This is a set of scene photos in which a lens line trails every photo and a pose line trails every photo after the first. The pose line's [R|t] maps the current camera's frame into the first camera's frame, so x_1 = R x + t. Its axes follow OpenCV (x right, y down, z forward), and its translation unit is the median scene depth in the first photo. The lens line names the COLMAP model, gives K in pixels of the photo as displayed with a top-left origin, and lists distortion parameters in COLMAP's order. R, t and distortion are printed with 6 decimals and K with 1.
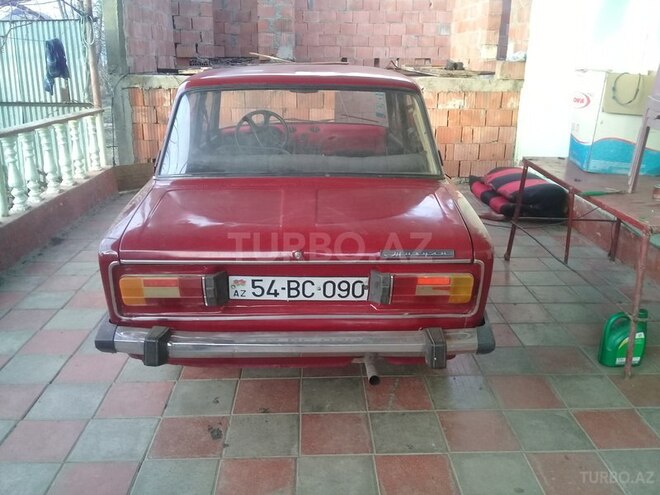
lens RADIAL K [[605.9, 0, 330.0], [0, 605.9, 247.5], [0, 0, 1]] dist [0.075234, -0.165632]
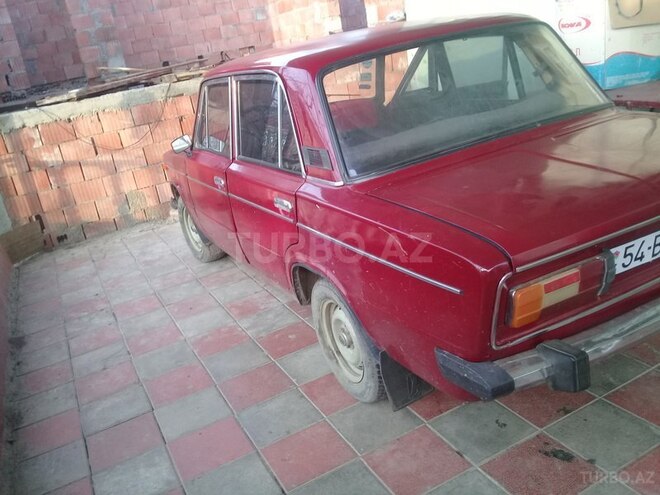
lens RADIAL K [[613.5, 0, 330.0], [0, 613.5, 247.5], [0, 0, 1]] dist [0.073086, -0.174474]
pose [[0.892519, -0.290944, 0.344617, -0.241496], [0.292915, 0.954953, 0.047605, -0.032042], [-0.342943, 0.058456, 0.937536, 0.115498]]
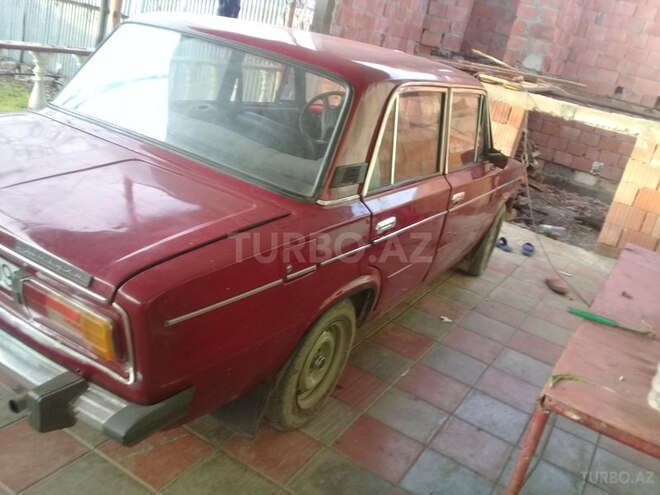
lens RADIAL K [[605.9, 0, 330.0], [0, 605.9, 247.5], [0, 0, 1]] dist [0.075234, -0.165632]
pose [[0.826519, 0.344235, -0.445385, 0.222009], [-0.347141, 0.934555, 0.078107, -0.053369], [0.443124, 0.090055, 0.891926, 0.157730]]
